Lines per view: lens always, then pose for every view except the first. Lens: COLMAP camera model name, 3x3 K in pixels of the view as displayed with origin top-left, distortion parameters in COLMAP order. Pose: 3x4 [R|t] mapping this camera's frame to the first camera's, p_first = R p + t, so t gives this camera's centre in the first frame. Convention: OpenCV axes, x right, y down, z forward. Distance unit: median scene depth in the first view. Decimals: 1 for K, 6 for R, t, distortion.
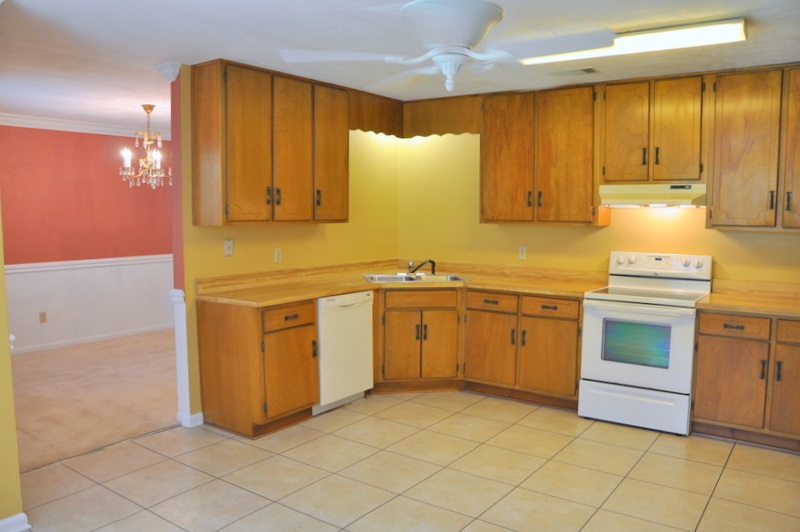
lens RADIAL K [[631.1, 0, 400.0], [0, 631.1, 266.0], [0, 0, 1]] dist [-0.154226, 0.107840]
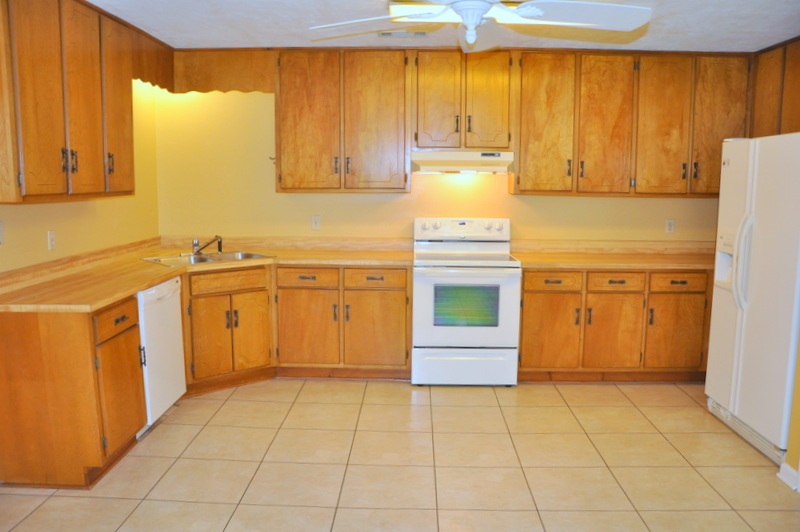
lens RADIAL K [[631.1, 0, 400.0], [0, 631.1, 266.0], [0, 0, 1]] dist [-0.154226, 0.107840]
pose [[0.829771, -0.076192, 0.552878, -0.270634], [0.047689, 0.996694, 0.065782, -0.015176], [-0.556062, -0.028218, 0.830661, 0.174682]]
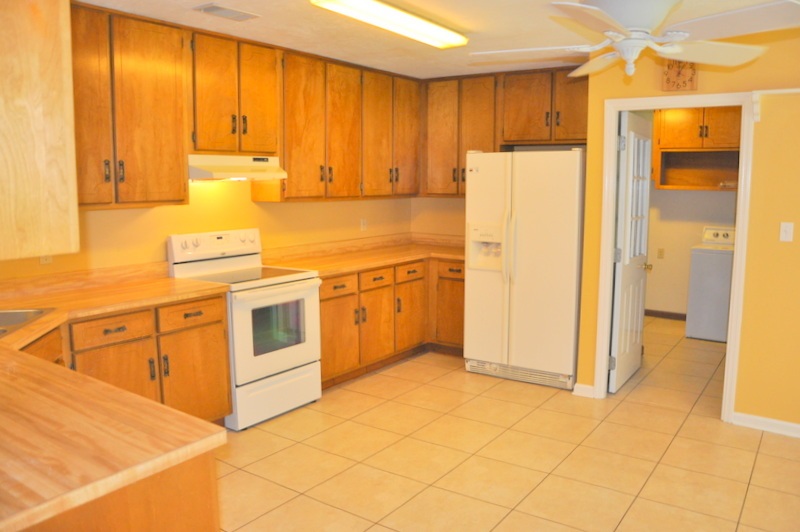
lens RADIAL K [[631.1, 0, 400.0], [0, 631.1, 266.0], [0, 0, 1]] dist [-0.154226, 0.107840]
pose [[-0.006382, -0.137670, 0.990458, -0.514967], [0.083614, 0.986936, 0.137720, -0.076701], [-0.996478, 0.083695, 0.005212, 0.751966]]
